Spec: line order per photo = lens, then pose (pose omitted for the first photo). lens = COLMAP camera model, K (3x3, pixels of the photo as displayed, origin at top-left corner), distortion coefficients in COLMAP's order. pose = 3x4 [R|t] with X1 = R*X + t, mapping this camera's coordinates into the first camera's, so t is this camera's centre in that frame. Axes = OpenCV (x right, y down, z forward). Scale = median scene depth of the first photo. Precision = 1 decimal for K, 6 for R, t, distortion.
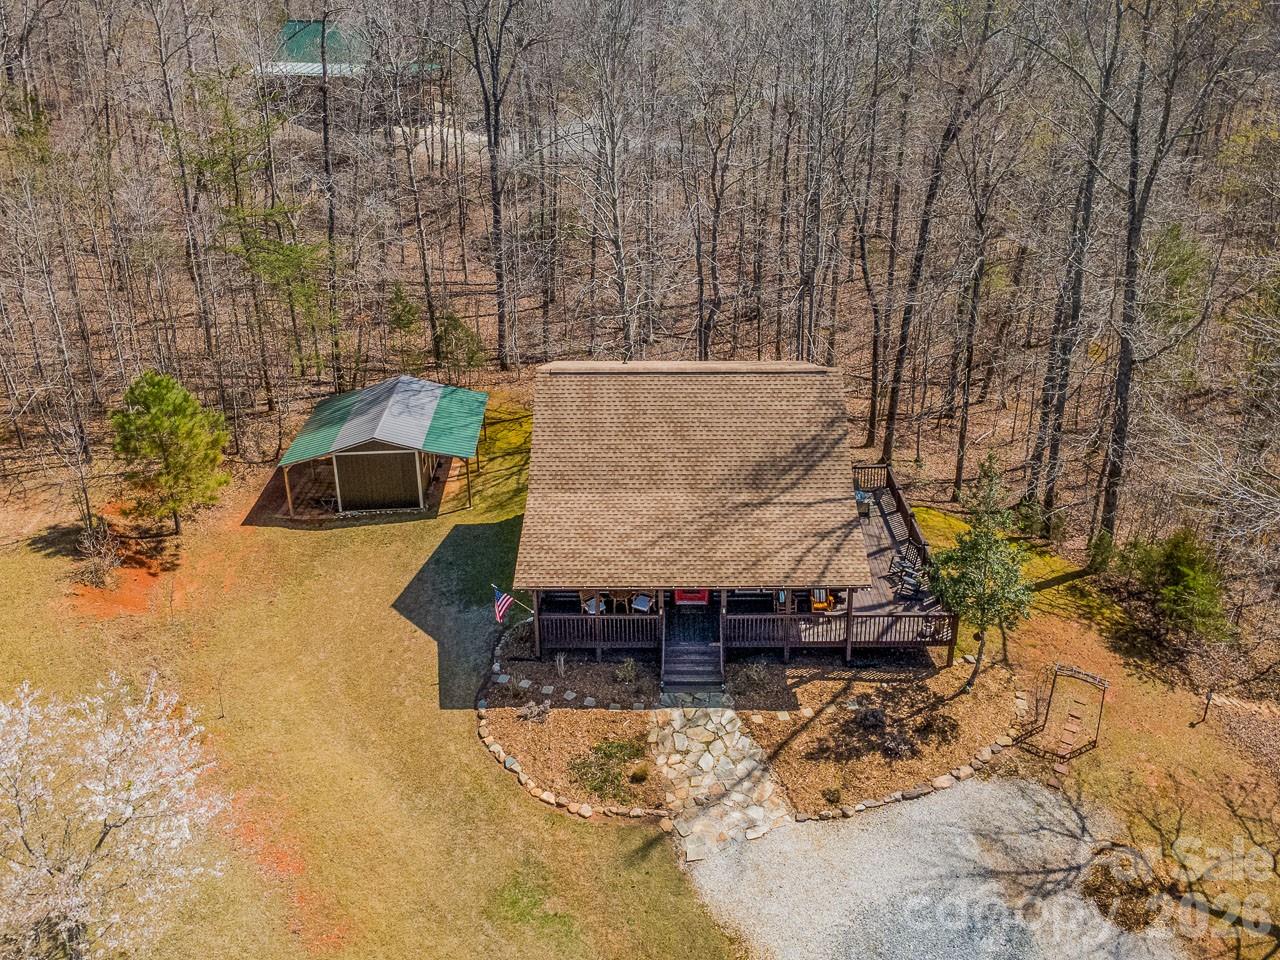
lens RADIAL K [[932.0, 0, 678.3], [0, 932.0, 325.8], [0, 0, 1]] dist [-0.007450, -0.002147]
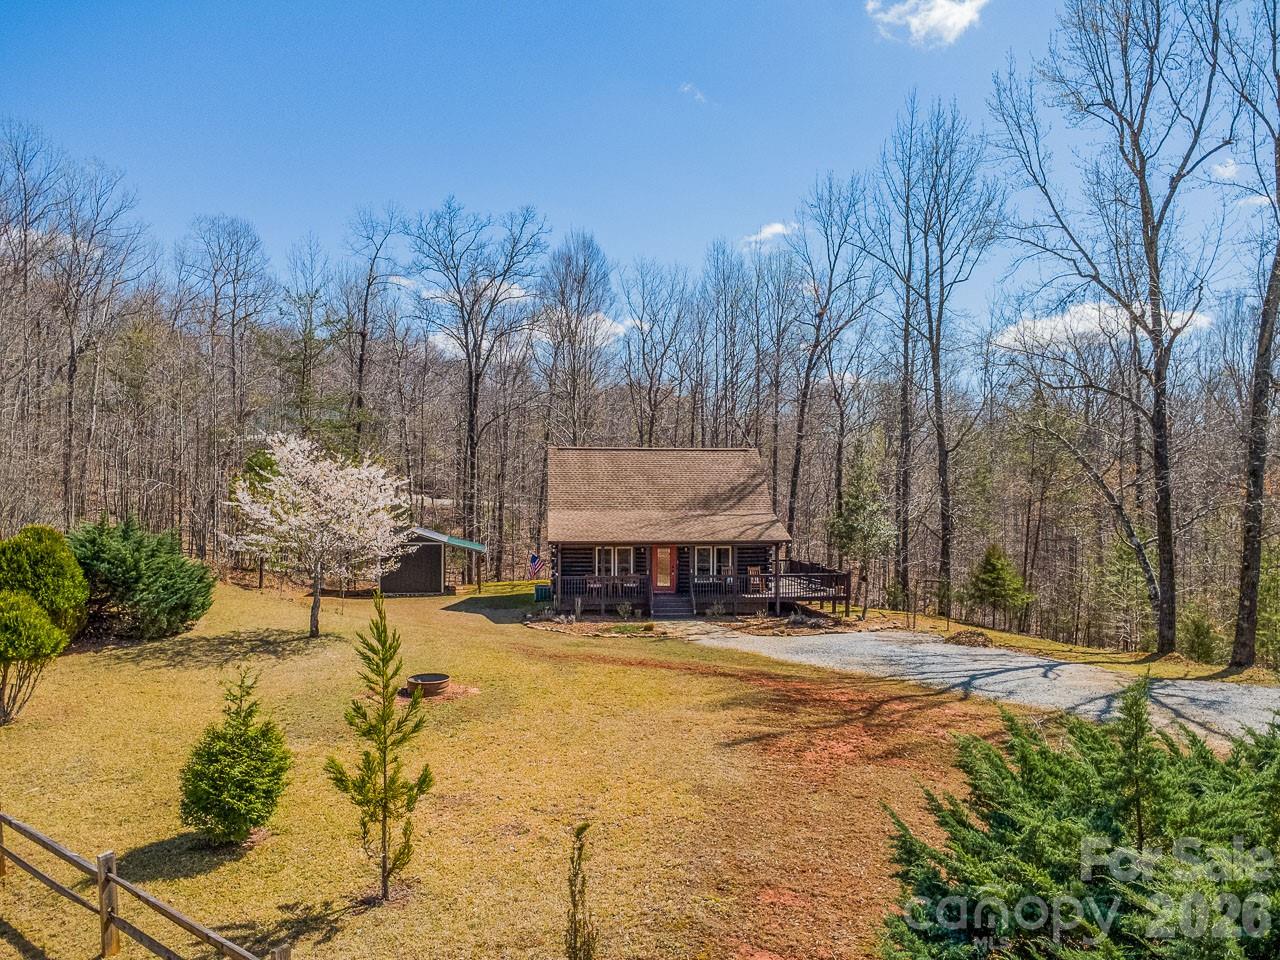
lens RADIAL K [[900.1, 0, 640.9], [0, 900.1, 505.8], [0, 0, 1]] dist [-0.005155, -0.001448]
pose [[0.994448, 0.008727, 0.104865, -0.176389], [0.023978, 0.951544, -0.306577, 0.638685], [-0.102459, 0.307389, 0.946052, -0.338122]]
